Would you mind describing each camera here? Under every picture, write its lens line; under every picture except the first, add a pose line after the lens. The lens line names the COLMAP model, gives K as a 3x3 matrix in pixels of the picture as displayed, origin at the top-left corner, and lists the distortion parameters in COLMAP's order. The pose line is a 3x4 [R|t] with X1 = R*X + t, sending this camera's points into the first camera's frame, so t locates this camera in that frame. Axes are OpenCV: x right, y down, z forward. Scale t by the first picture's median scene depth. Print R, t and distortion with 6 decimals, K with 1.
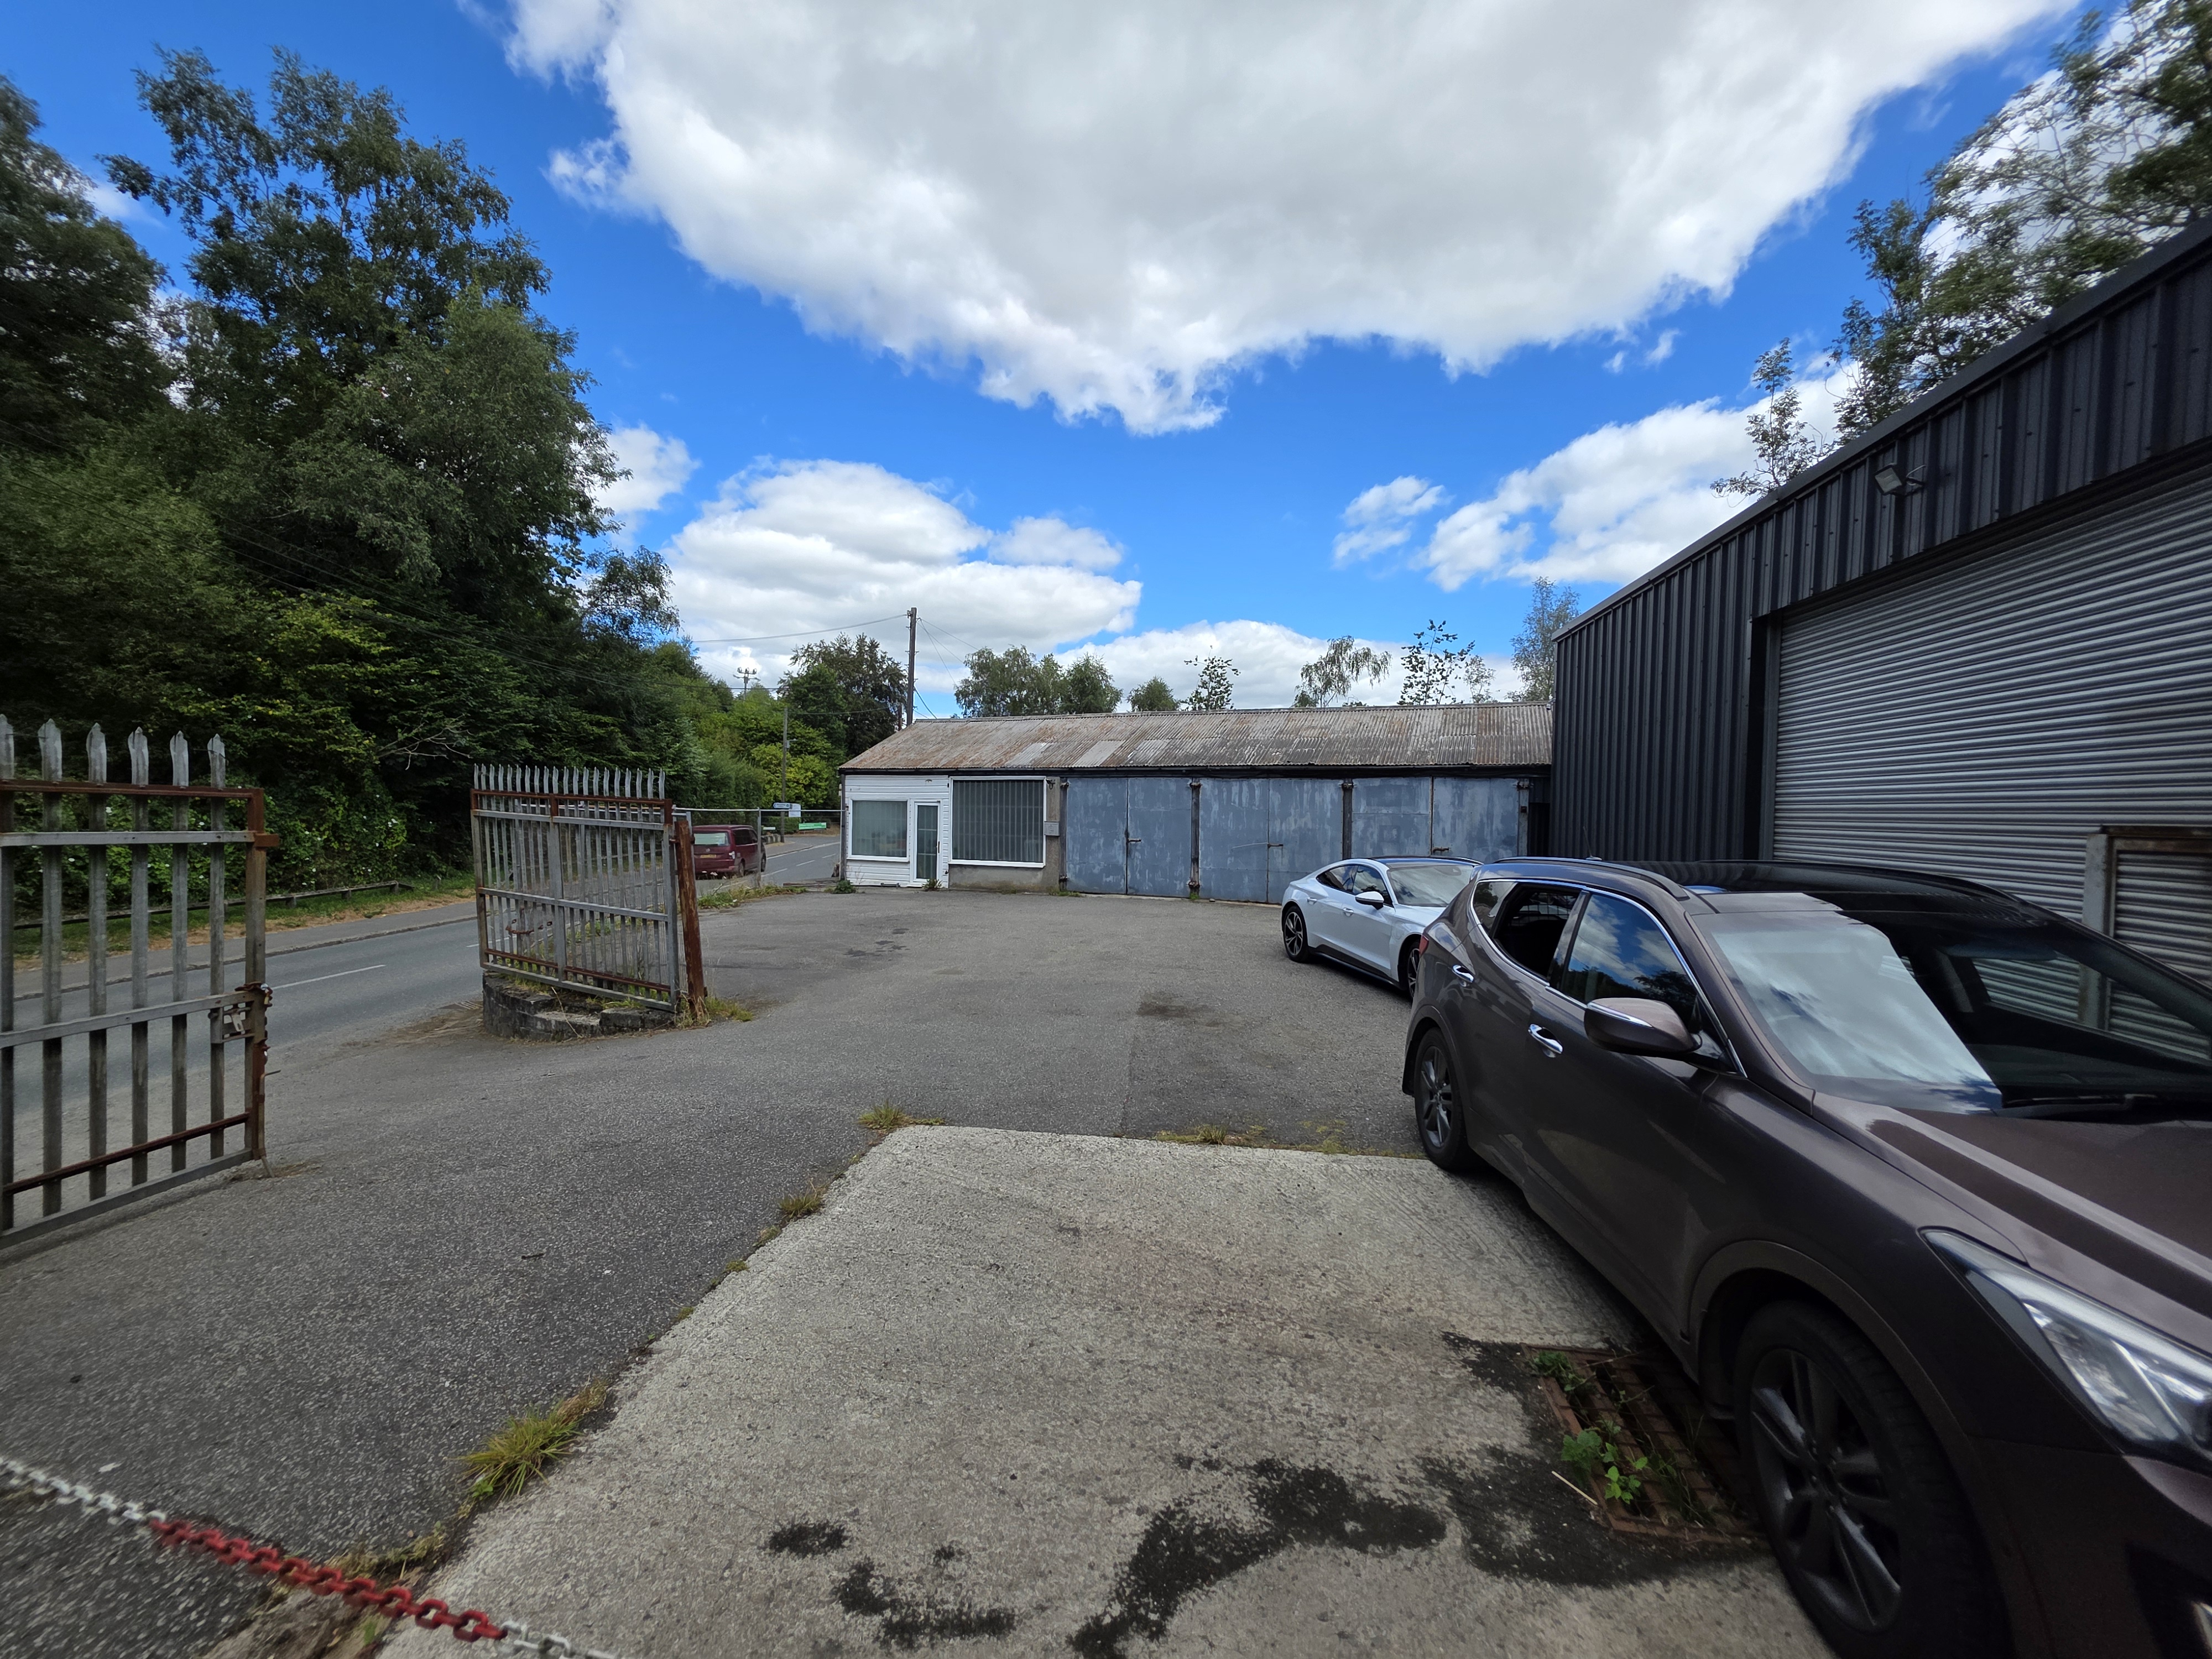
lens RADIAL K [[880.1, 0, 1109.5], [0, 880.1, 828.2], [0, 0, 1]] dist [0.000351, -0.000217]
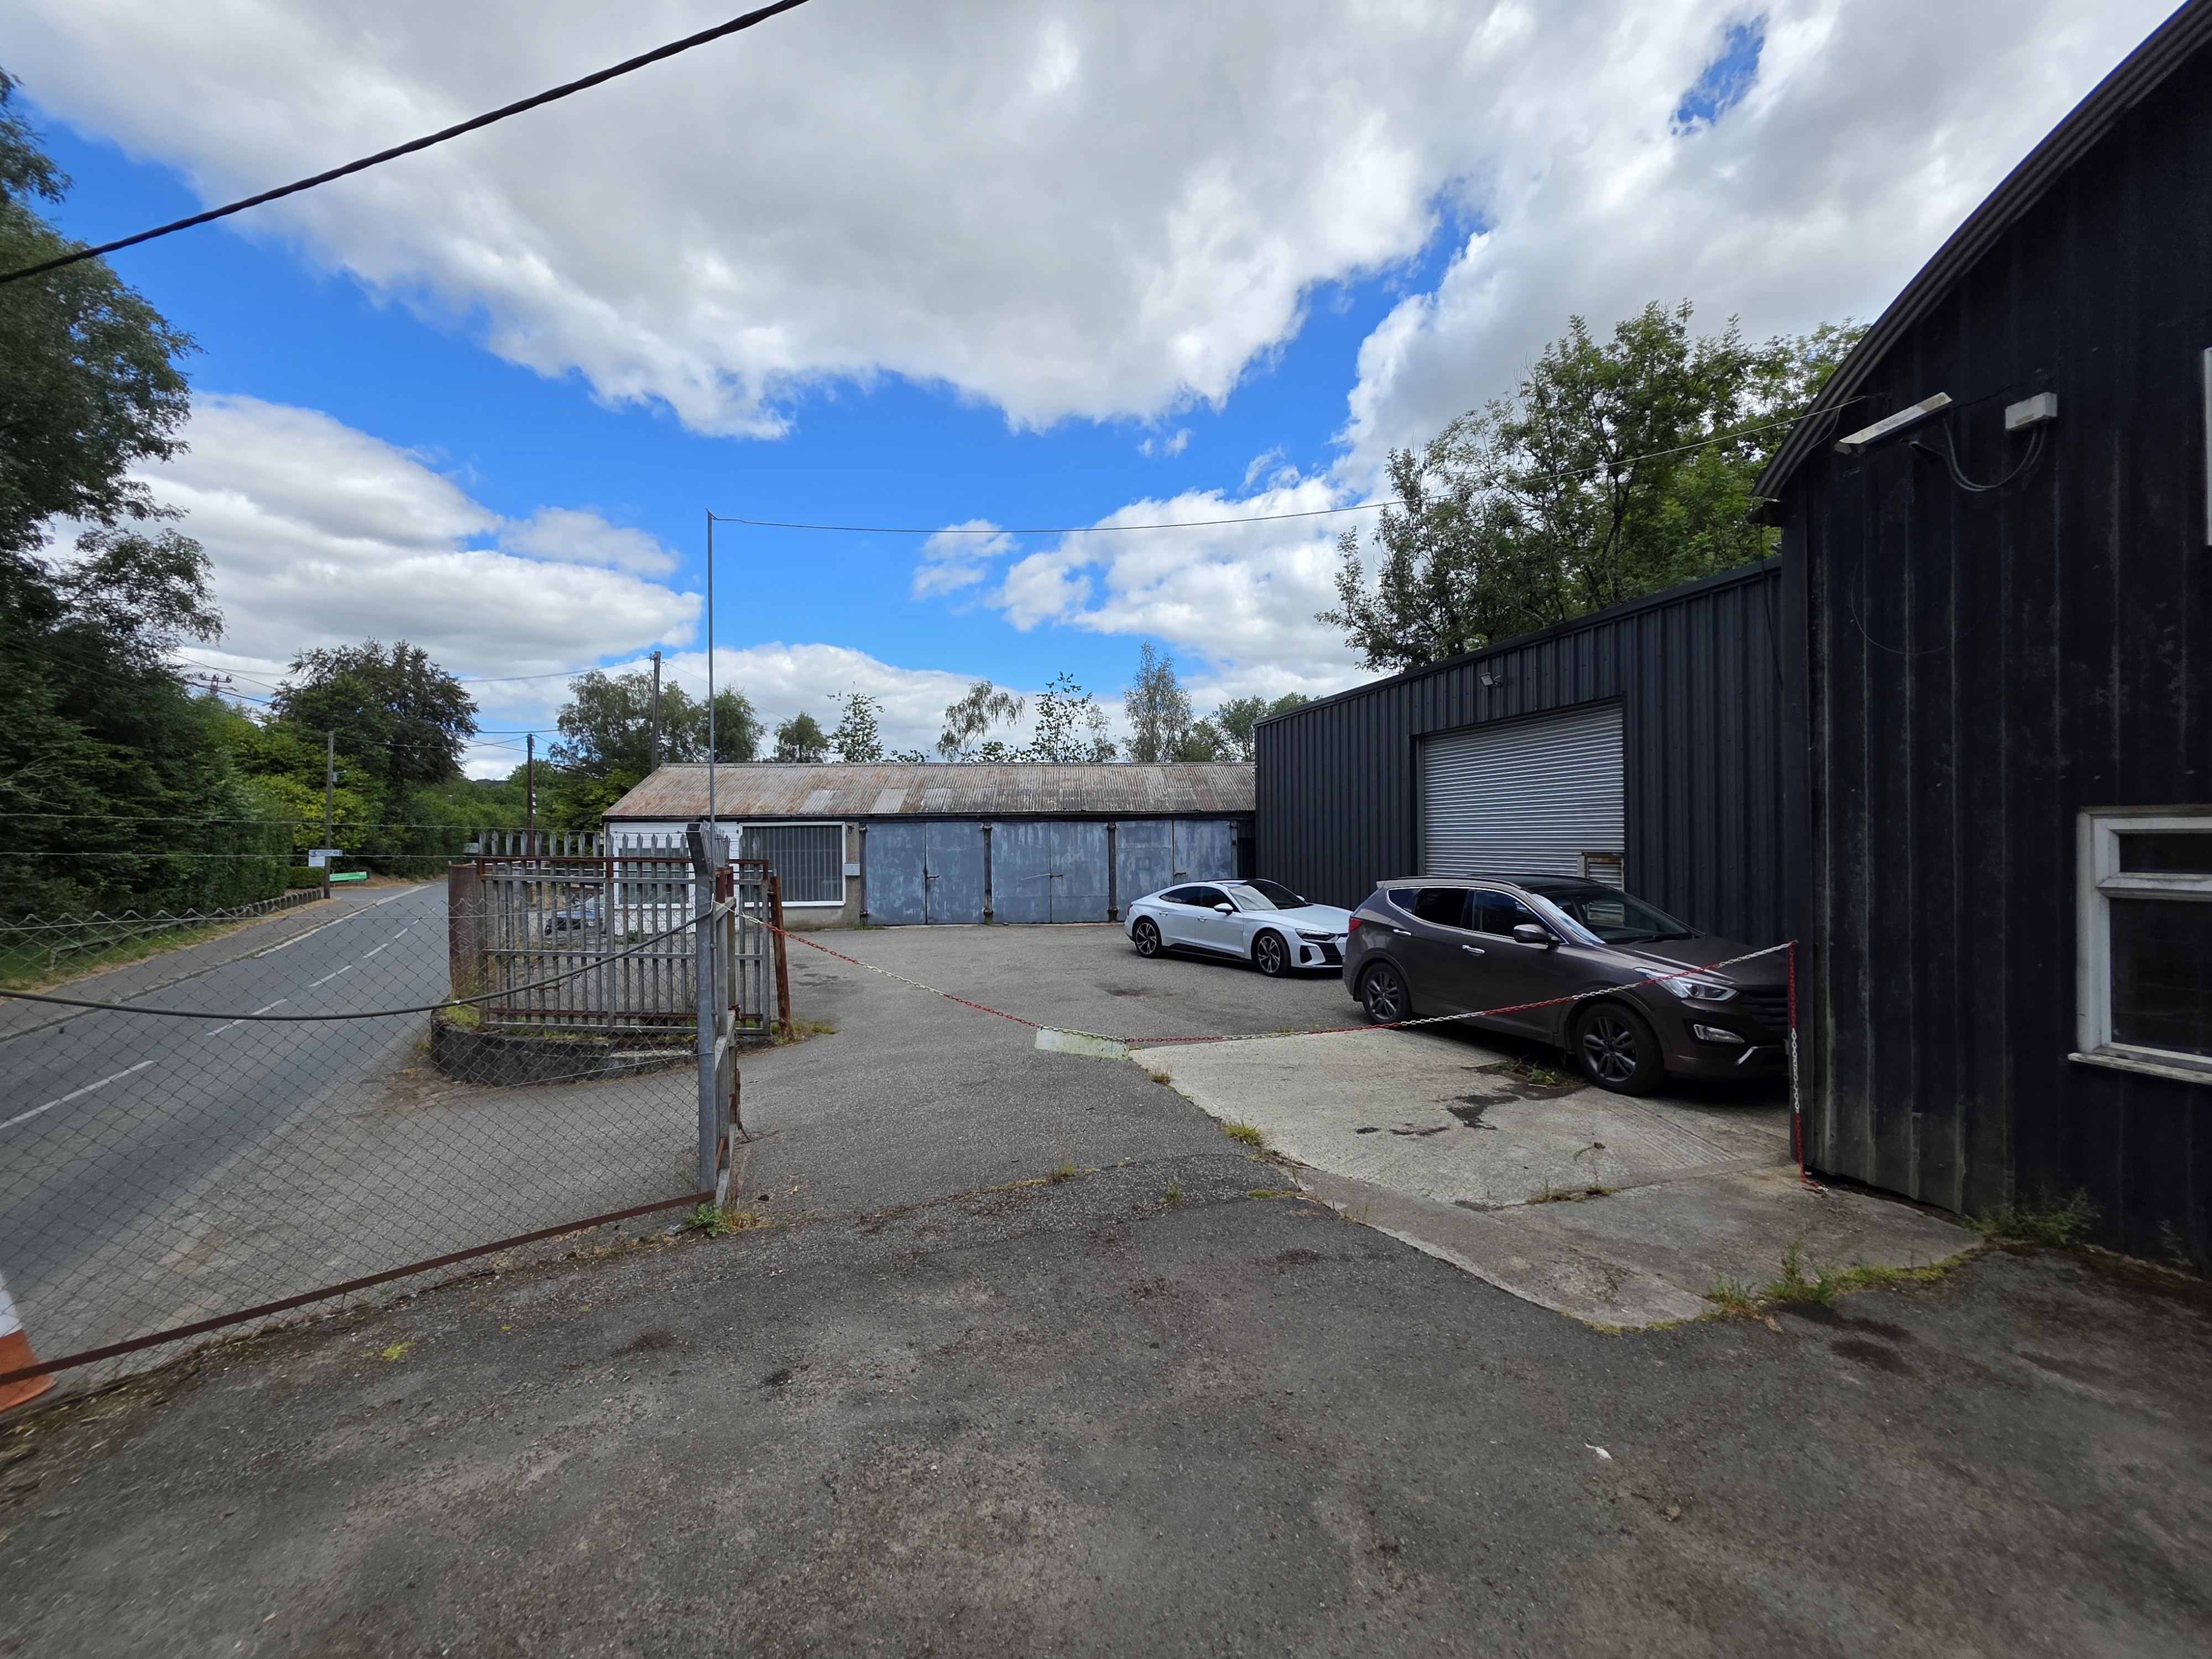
lens RADIAL K [[882.6, 0, 1111.8], [0, 882.6, 828.9], [0, 0, 1]] dist [0.001385, 0.000201]
pose [[0.894691, -0.019277, 0.446269, -0.320140], [0.033480, 0.999152, -0.023961, -0.015610], [-0.445429, 0.036379, 0.894578, -0.165144]]
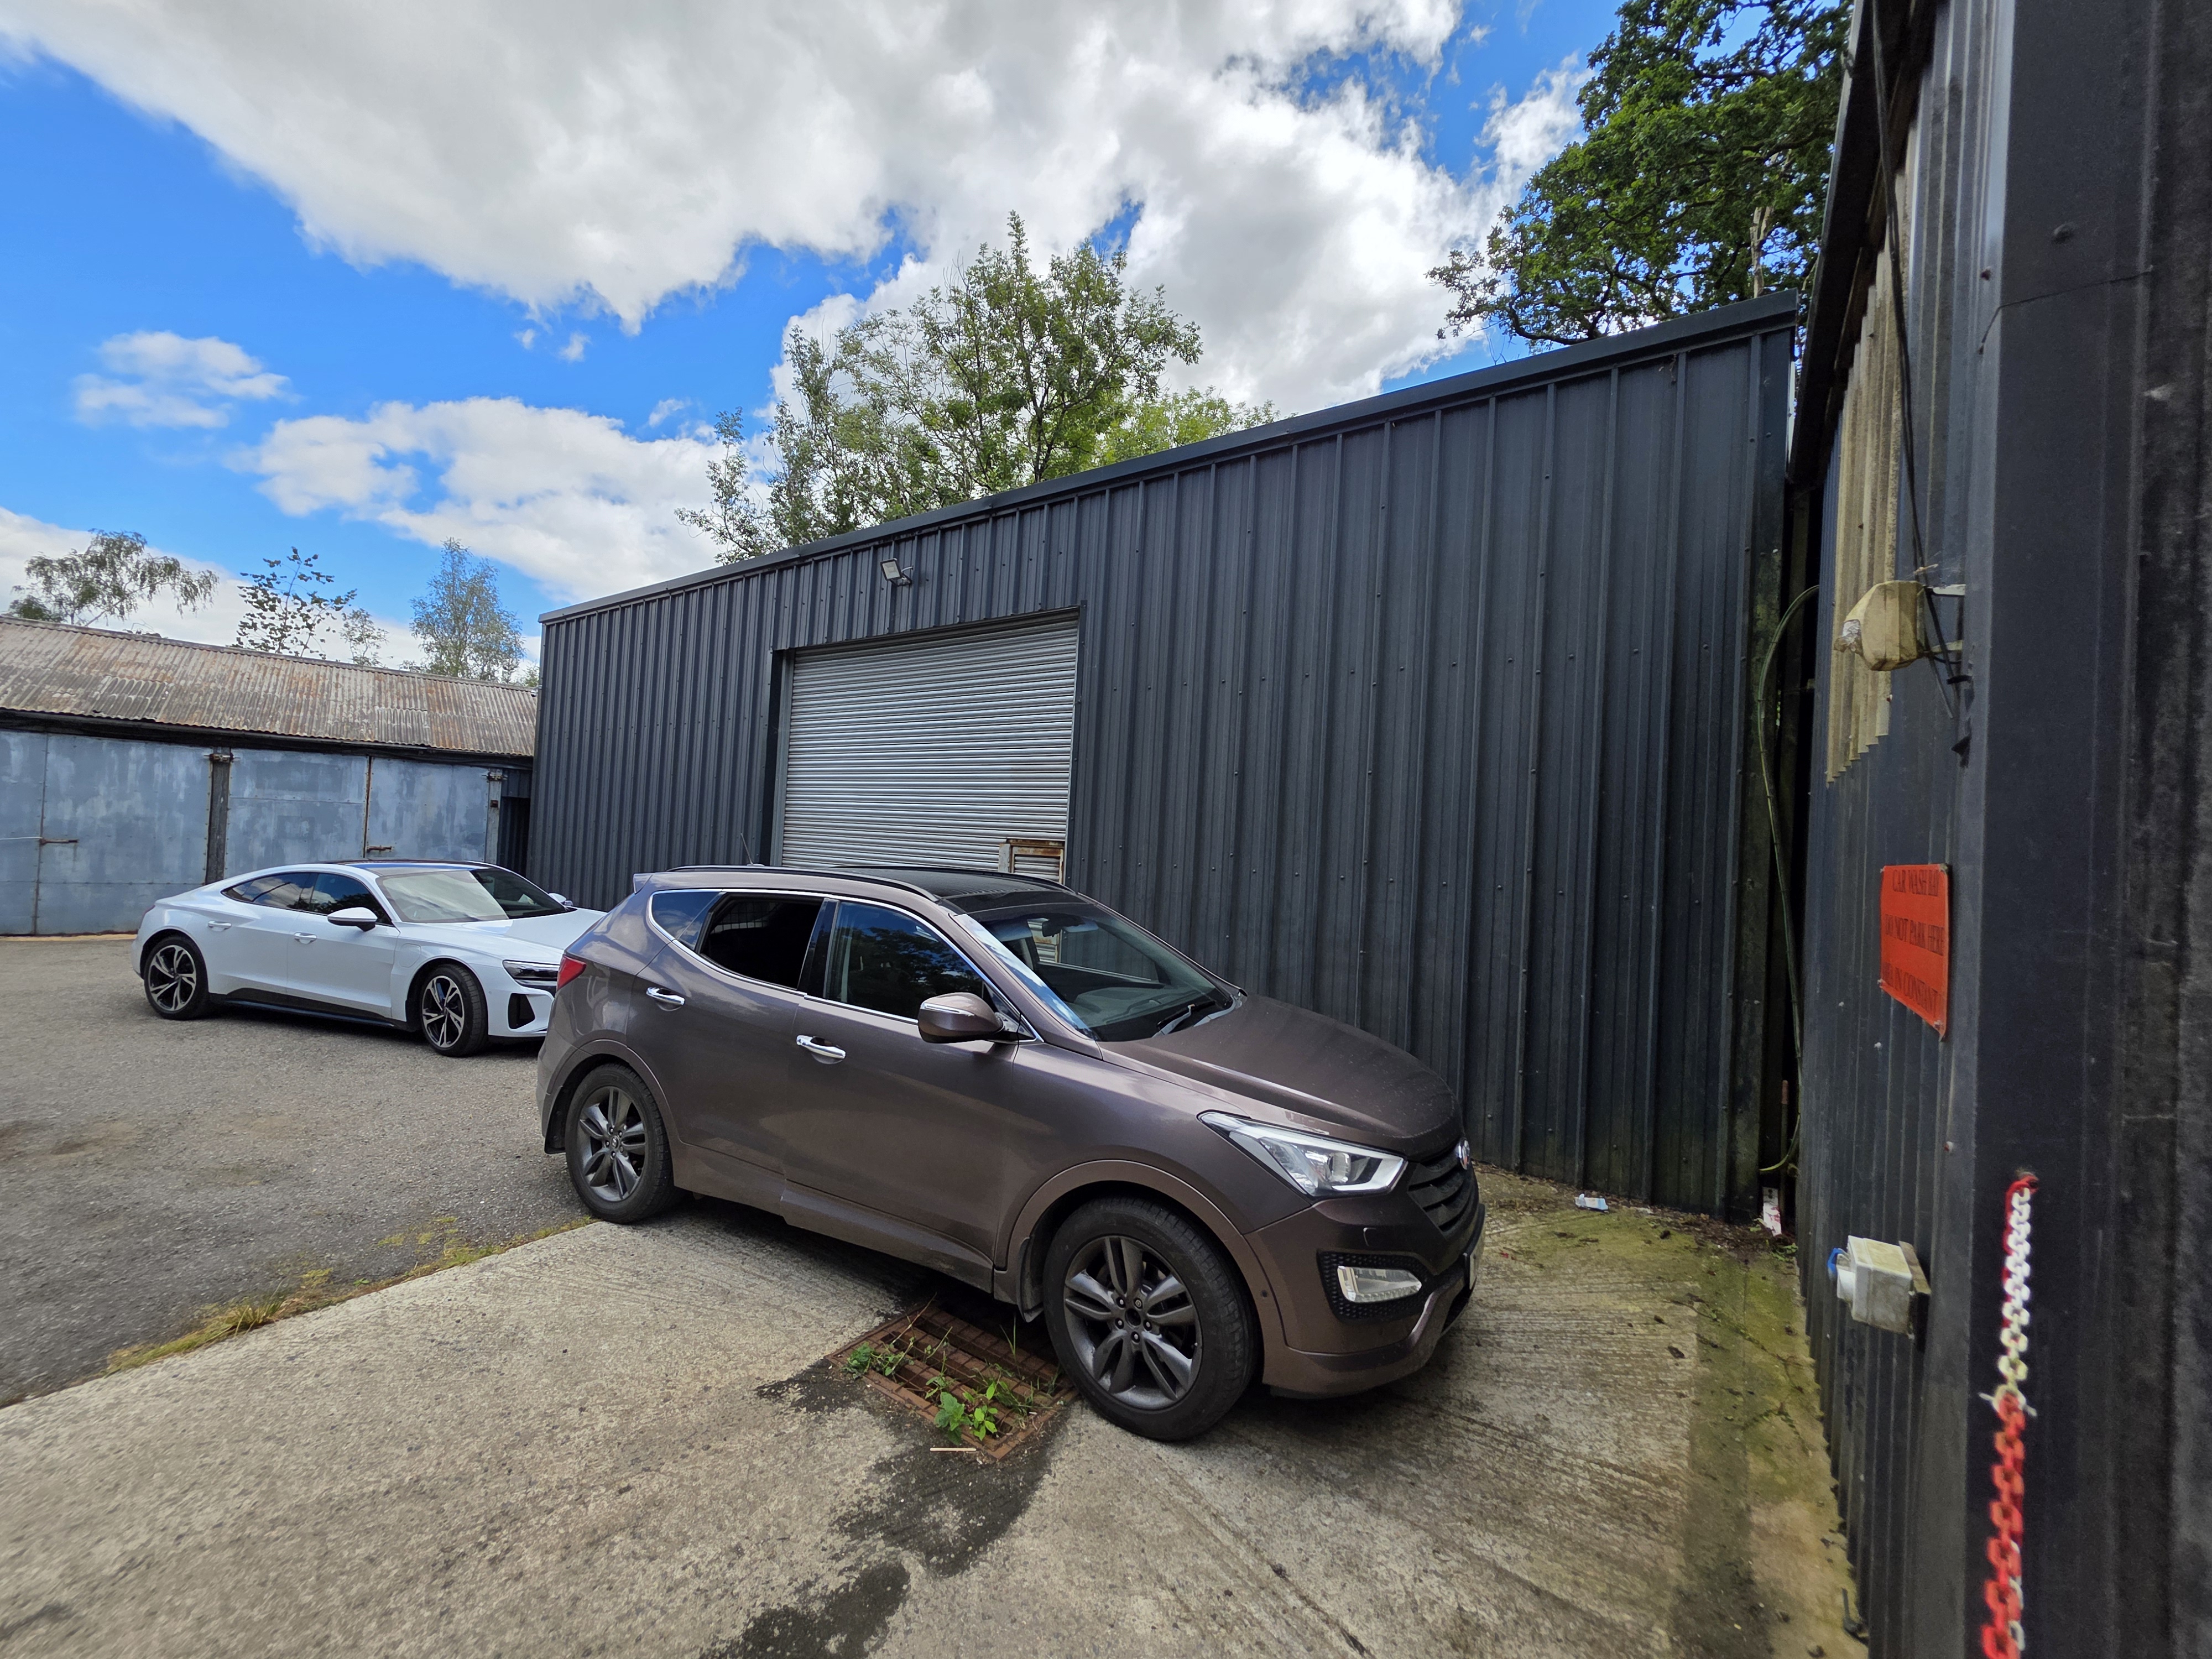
lens RADIAL K [[880.5, 0, 1110.3], [0, 880.5, 827.0], [0, 0, 1]] dist [0.000211, 0.000462]
pose [[0.431166, 0.023268, 0.901973, -0.059666], [-0.026027, 0.999572, -0.013345, -0.002059], [-0.901897, -0.017722, 0.431587, 0.055728]]
